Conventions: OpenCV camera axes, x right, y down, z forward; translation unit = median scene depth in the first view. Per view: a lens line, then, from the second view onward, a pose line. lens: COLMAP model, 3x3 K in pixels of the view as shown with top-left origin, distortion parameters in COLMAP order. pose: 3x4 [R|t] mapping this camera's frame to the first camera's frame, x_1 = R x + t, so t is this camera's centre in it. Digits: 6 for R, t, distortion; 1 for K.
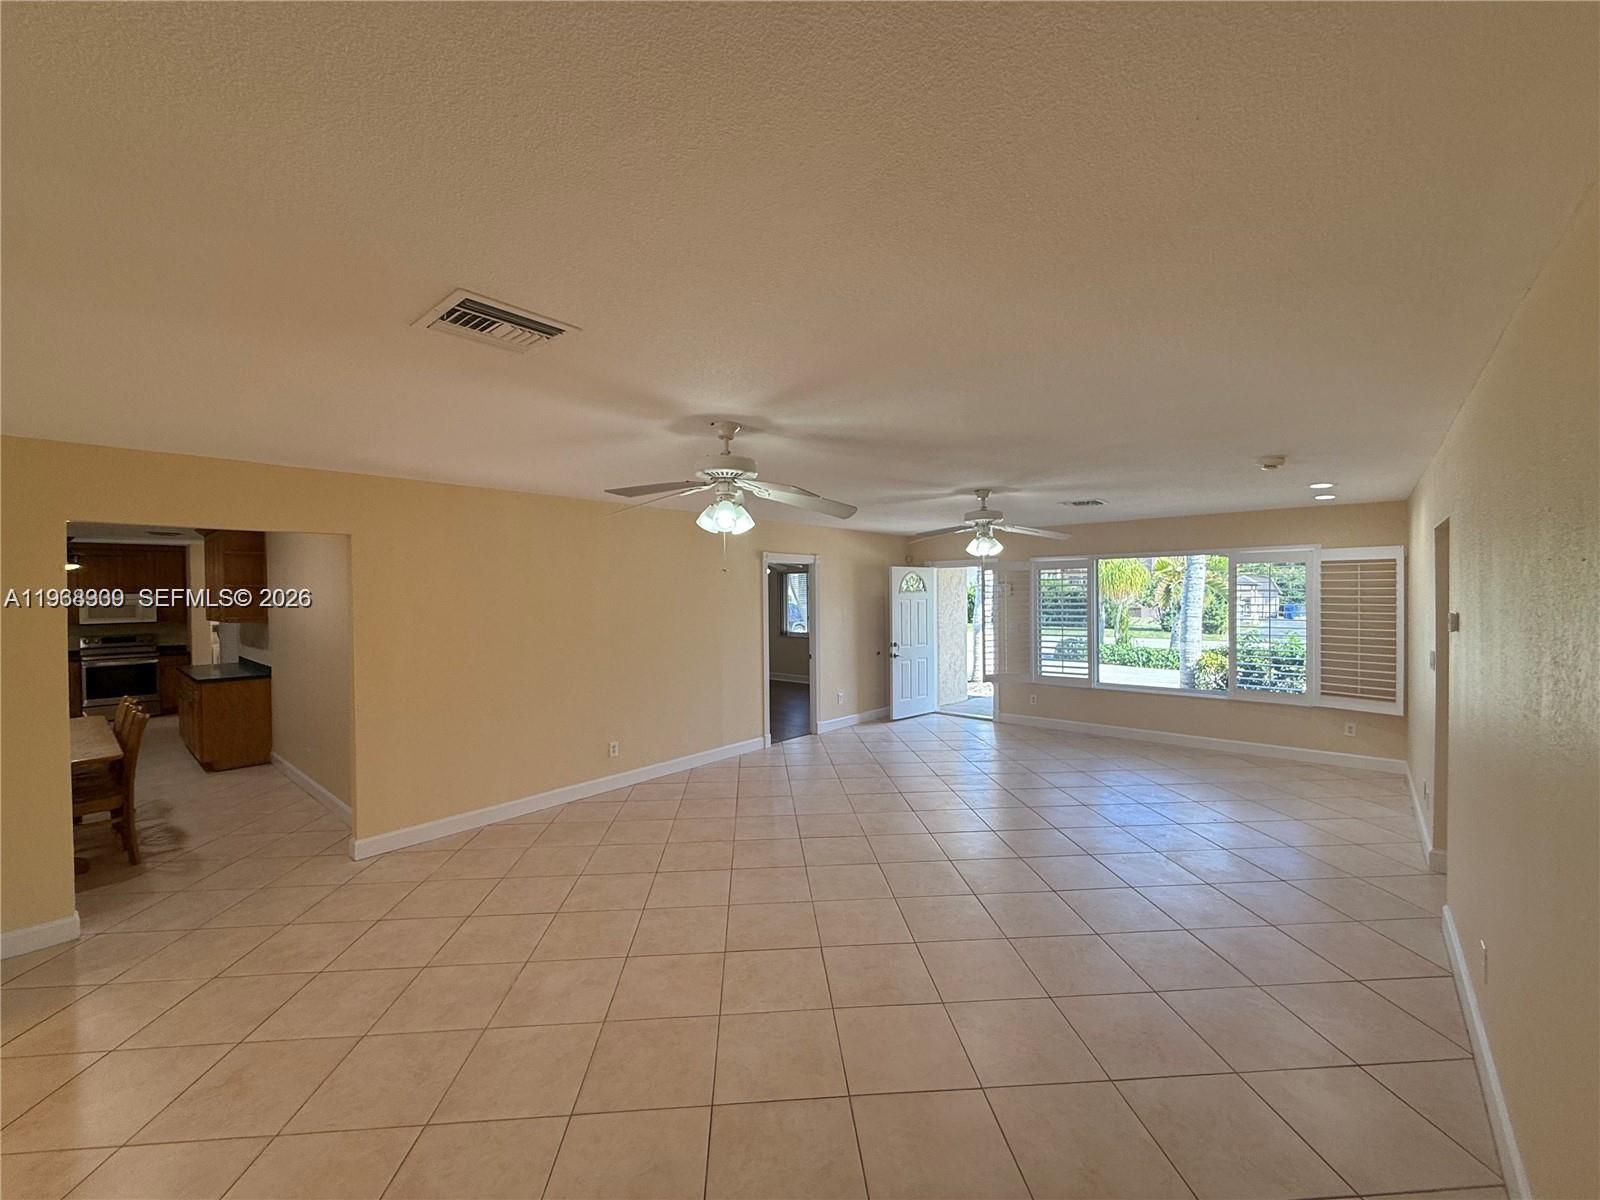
lens RADIAL K [[641.4, 0, 800.0], [0, 641.4, 600.0], [0, 0, 1]] dist [-0.002389, -0.000532]
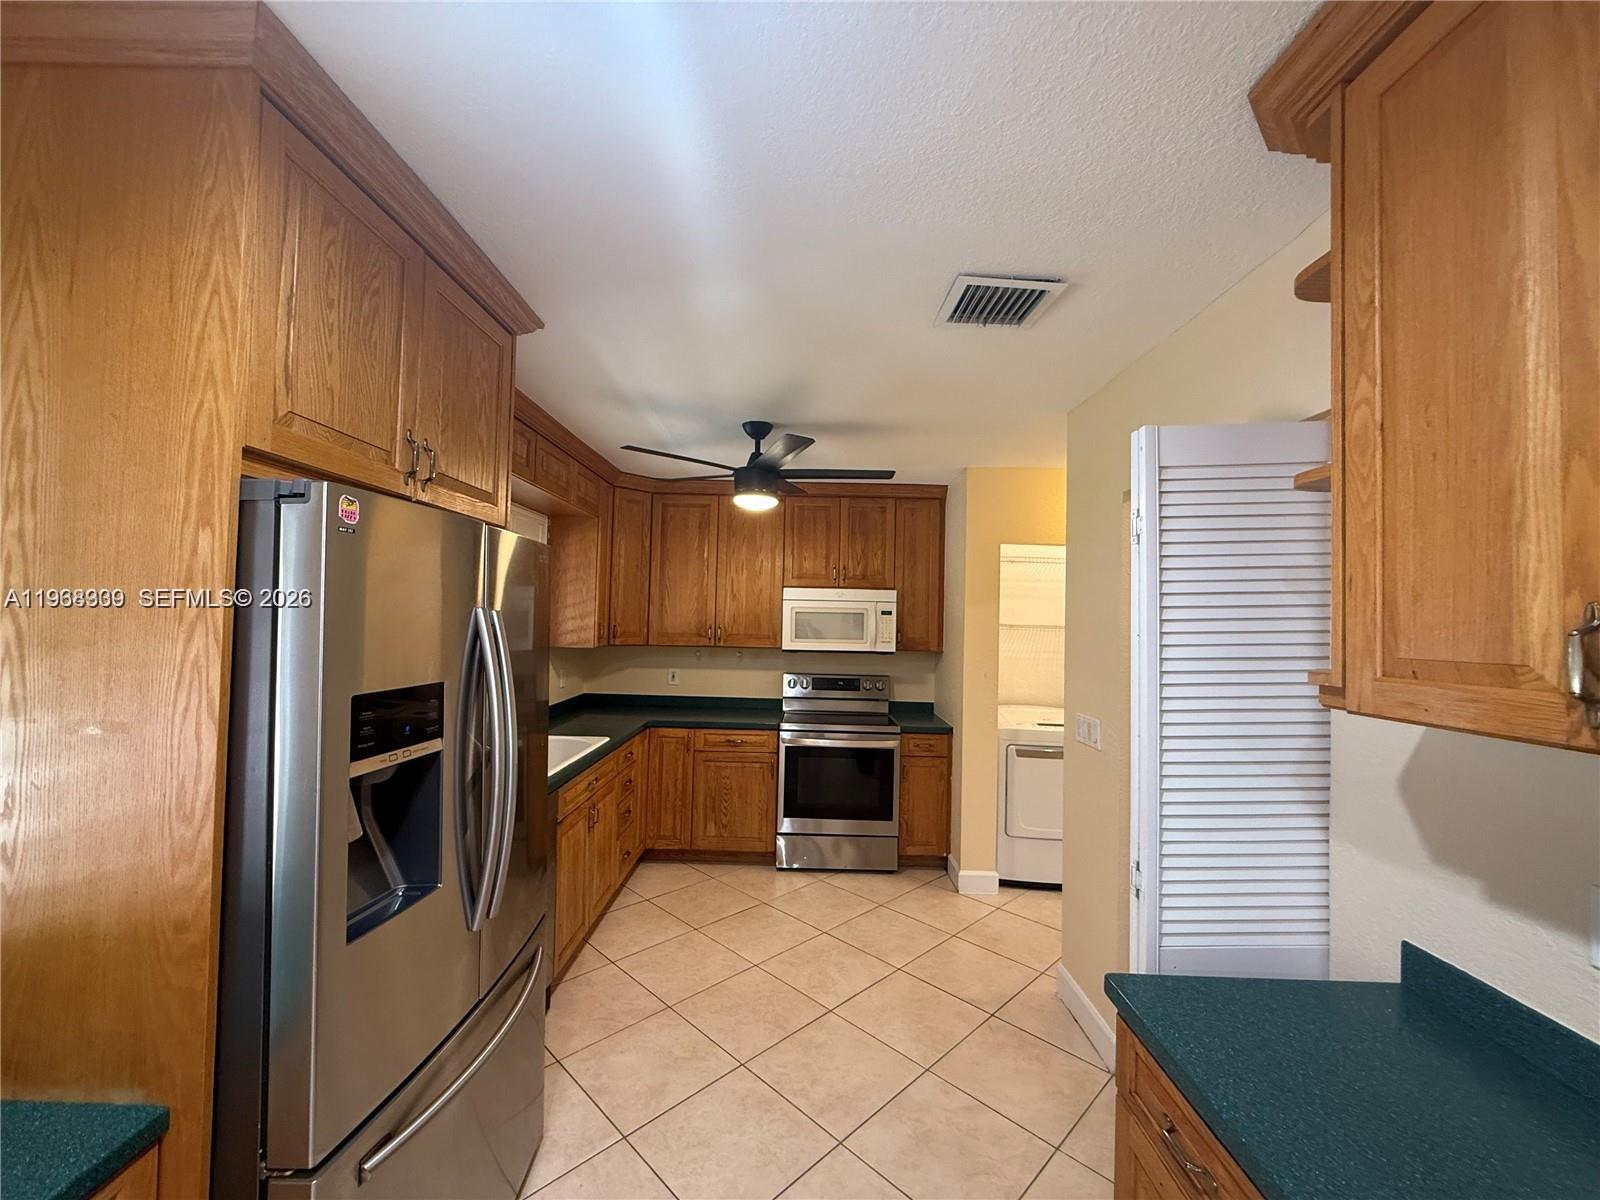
lens RADIAL K [[641.4, 0, 800.0], [0, 641.4, 600.0], [0, 0, 1]] dist [-0.002389, -0.000532]
pose [[0.649012, 0.001176, -0.760777, -0.760278], [-0.035998, 0.998926, -0.029165, 0.014394], [0.759926, 0.046315, 0.648357, 0.704204]]
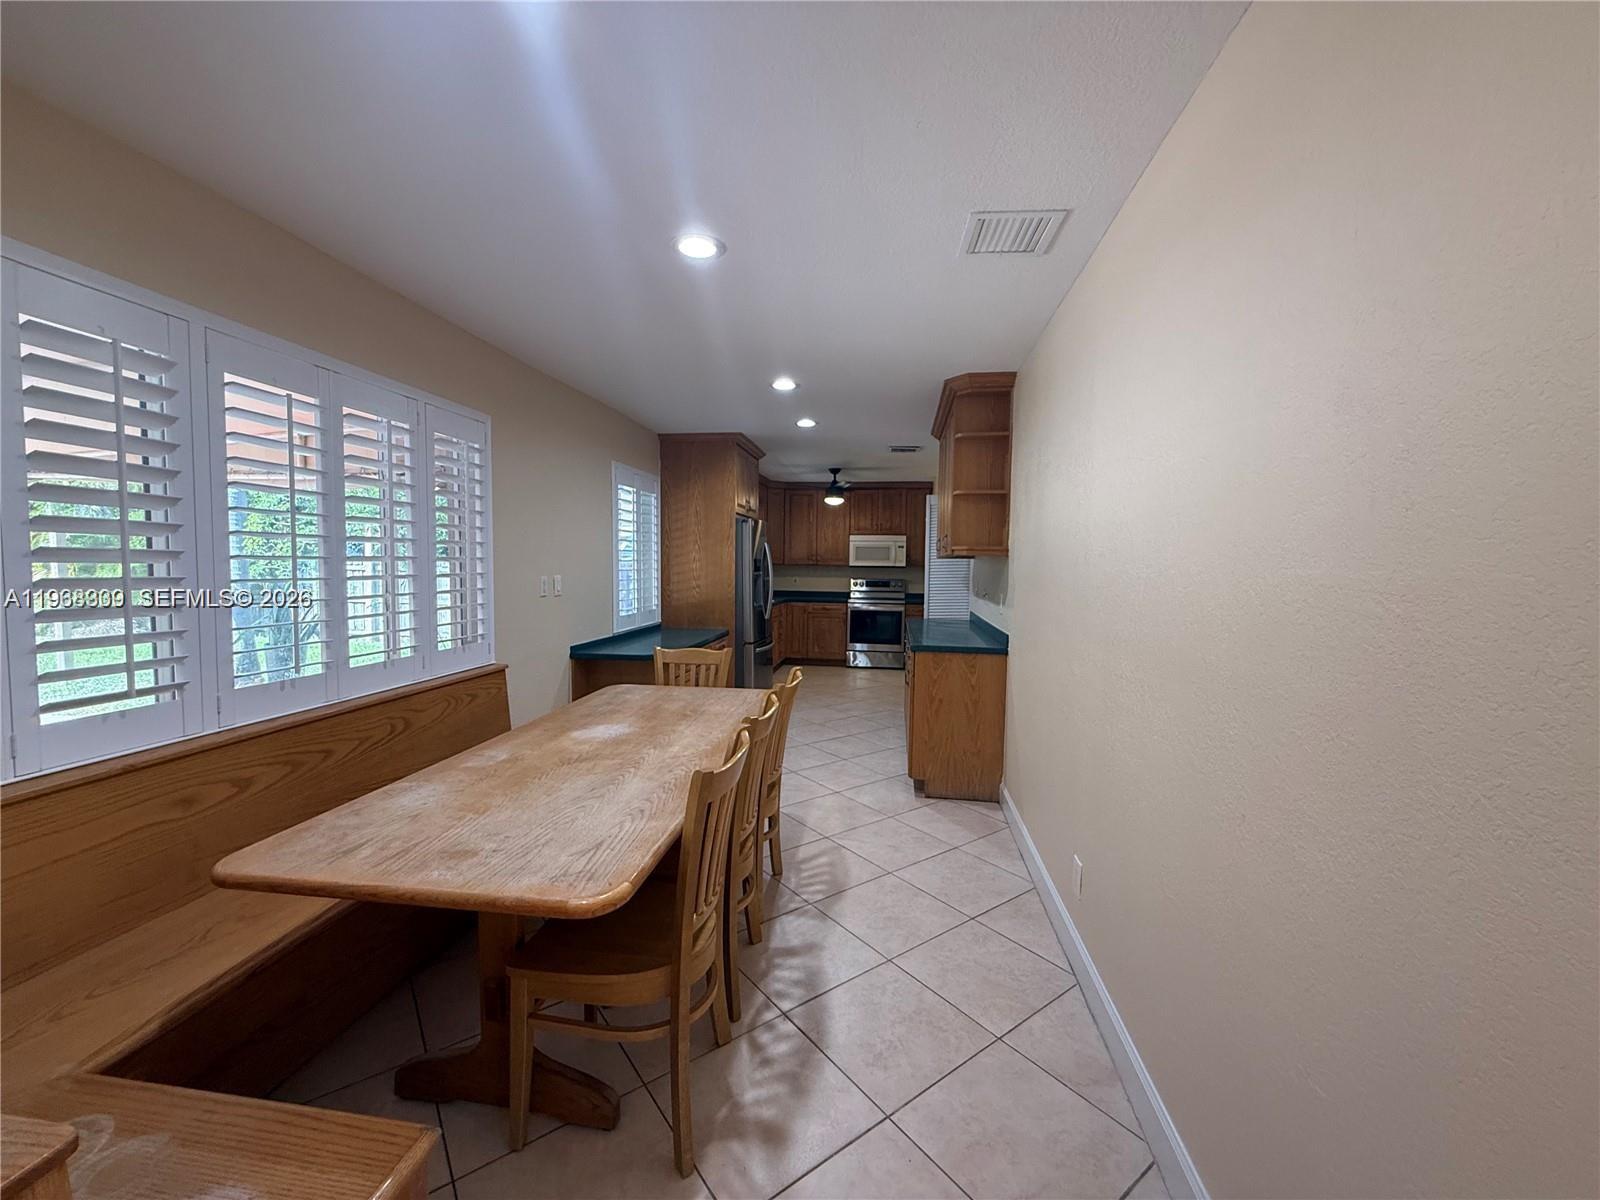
lens RADIAL K [[641.4, 0, 800.0], [0, 641.4, 600.0], [0, 0, 1]] dist [-0.002389, -0.000532]
pose [[0.539171, 0.065191, -0.839669, -0.343785], [-0.025129, 0.997801, 0.061332, 0.032370], [0.841821, -0.011969, 0.539624, 0.411081]]
